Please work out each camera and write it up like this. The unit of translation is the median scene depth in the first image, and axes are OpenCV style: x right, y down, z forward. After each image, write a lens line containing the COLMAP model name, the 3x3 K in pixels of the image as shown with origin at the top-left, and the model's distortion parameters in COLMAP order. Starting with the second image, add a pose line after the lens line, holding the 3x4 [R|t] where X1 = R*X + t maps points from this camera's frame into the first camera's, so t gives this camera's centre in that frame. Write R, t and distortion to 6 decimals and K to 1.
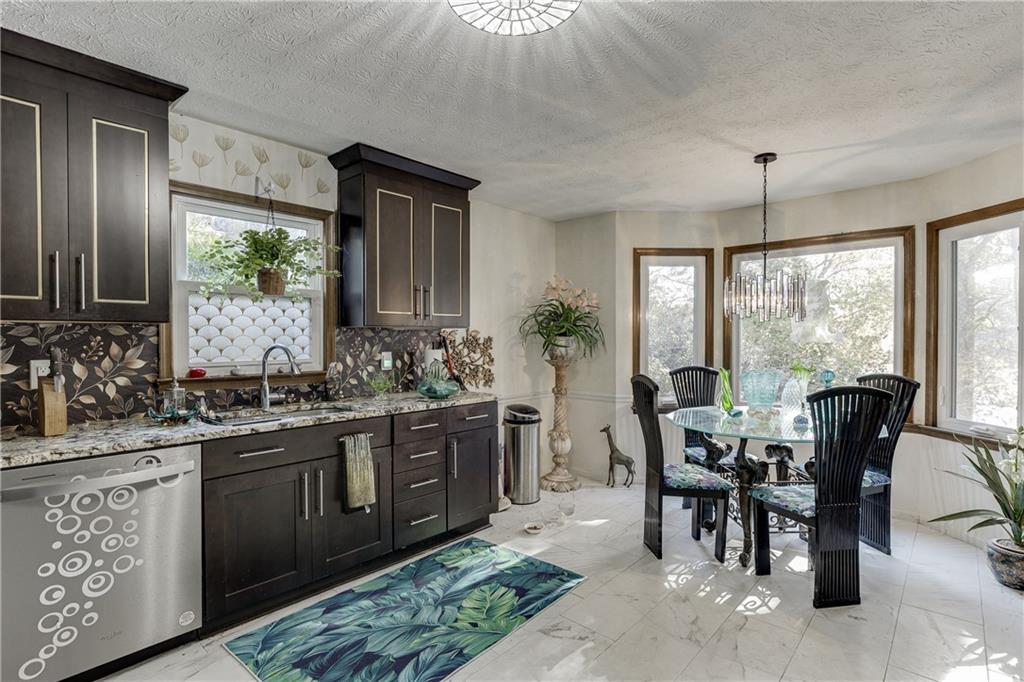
lens RADIAL K [[503.3, 0, 517.5], [0, 503.3, 341.3], [0, 0, 1]] dist [-0.014214, 0.001293]
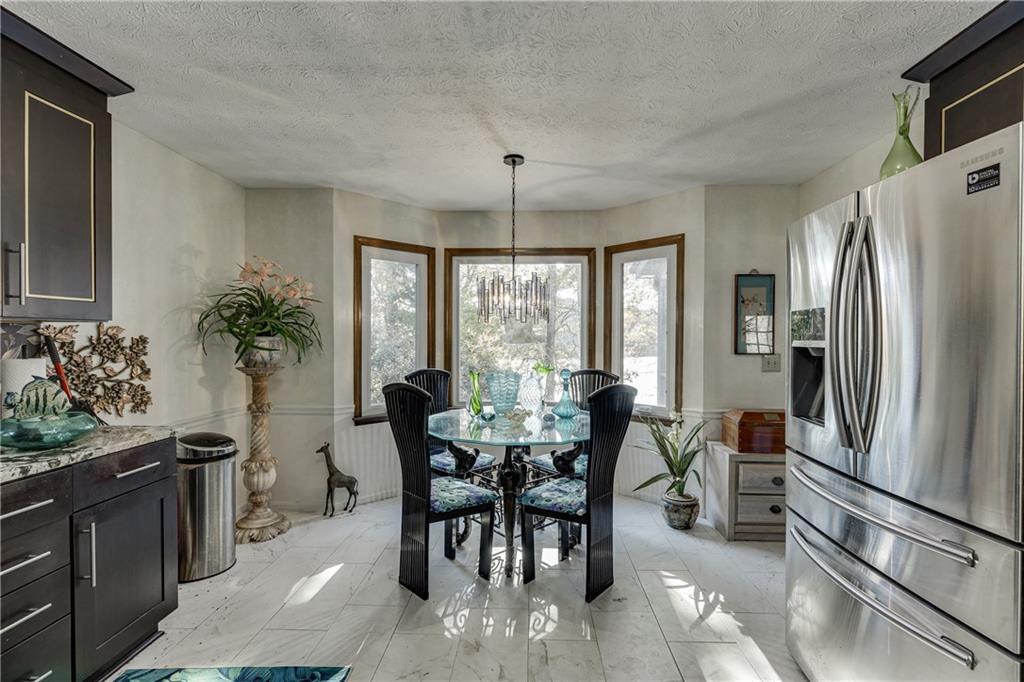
lens RADIAL K [[456.9, 0, 520.1], [0, 456.9, 341.7], [0, 0, 1]] dist [0.004216, -0.002209]
pose [[0.761007, -0.002606, 0.648739, -0.083299], [0.001891, 0.999997, 0.001799, -0.002911], [-0.648741, -0.000142, 0.761009, 0.270546]]
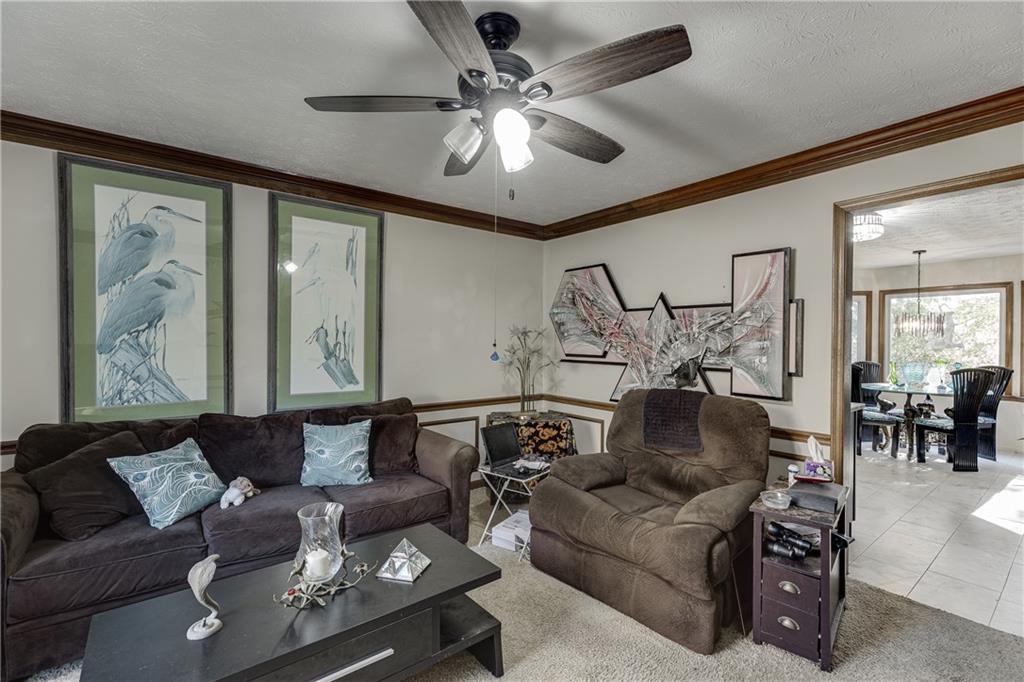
lens RADIAL K [[456.9, 0, 509.7], [0, 456.9, 343.1], [0, 0, 1]] dist [0.004216, -0.002209]
pose [[0.983853, 0.003426, -0.178947, -0.678659], [-0.002957, 0.999991, 0.002887, -0.015529], [0.178955, -0.002311, 0.983854, -0.930200]]
